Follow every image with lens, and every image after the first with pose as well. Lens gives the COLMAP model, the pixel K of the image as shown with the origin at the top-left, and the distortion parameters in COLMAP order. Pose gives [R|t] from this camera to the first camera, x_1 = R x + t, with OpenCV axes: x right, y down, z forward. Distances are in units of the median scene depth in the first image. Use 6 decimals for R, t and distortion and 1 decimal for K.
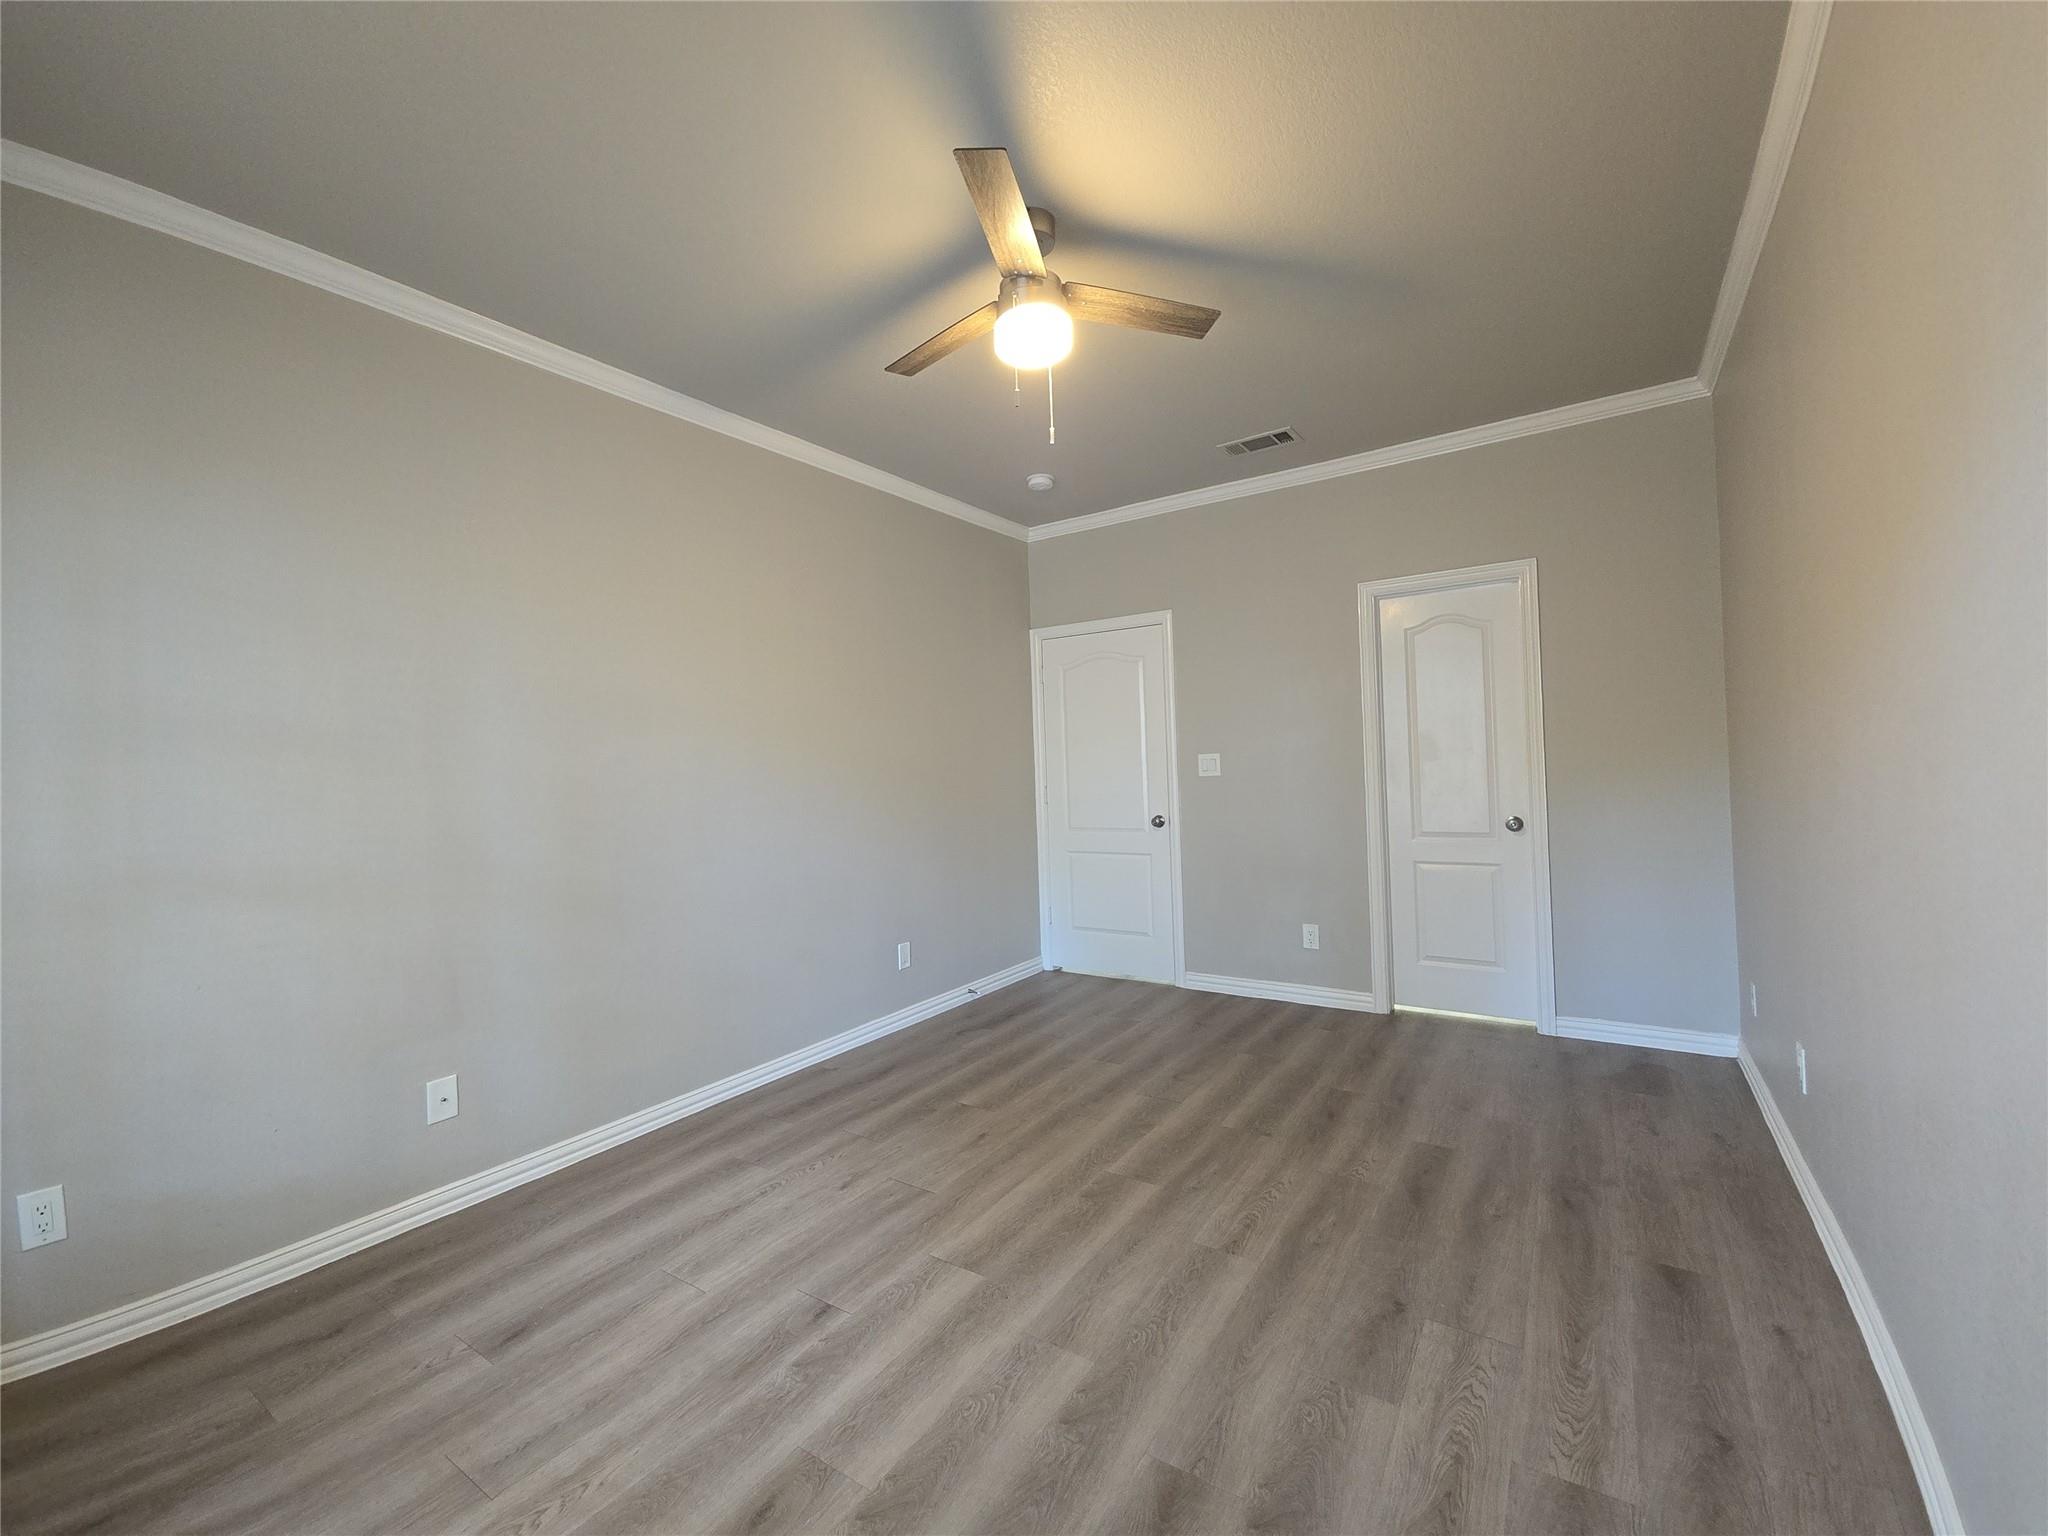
lens RADIAL K [[836.6, 0, 1020.7], [0, 836.6, 754.6], [0, 0, 1]] dist [0.002302, -0.000809]
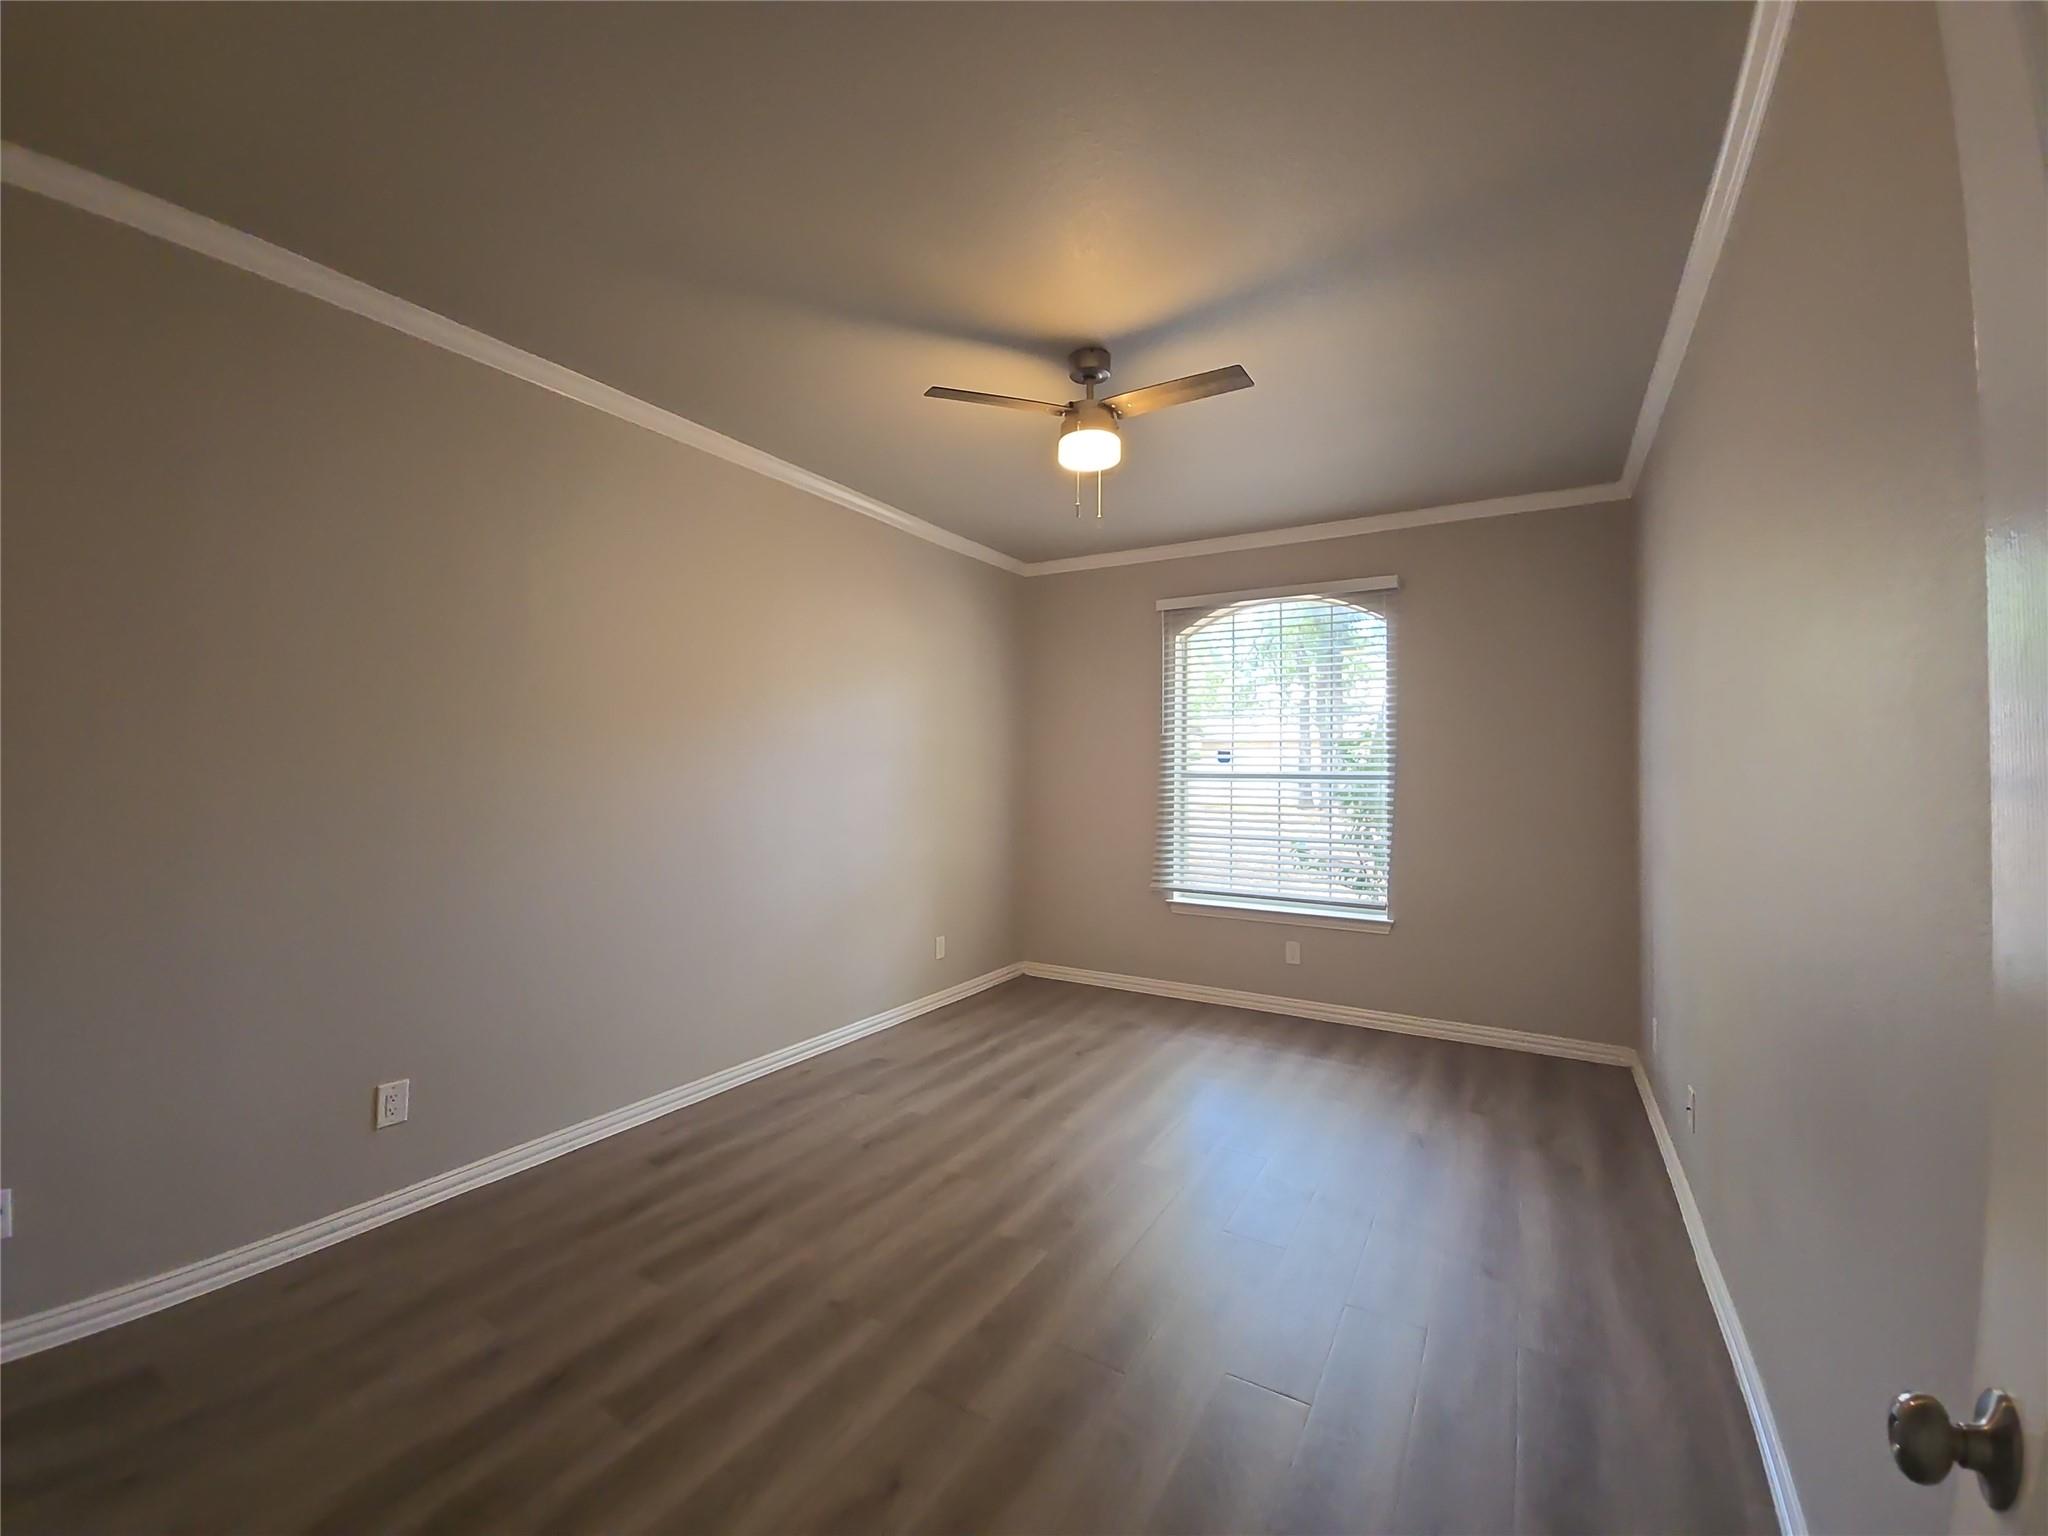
lens RADIAL K [[836.6, 0, 1020.7], [0, 836.6, 754.6], [0, 0, 1]] dist [0.002302, -0.000809]
pose [[-0.998607, 0.025314, -0.046287, 0.177660], [0.026743, 0.999176, -0.030527, -0.016399], [0.045477, -0.031723, -0.998462, 2.138678]]
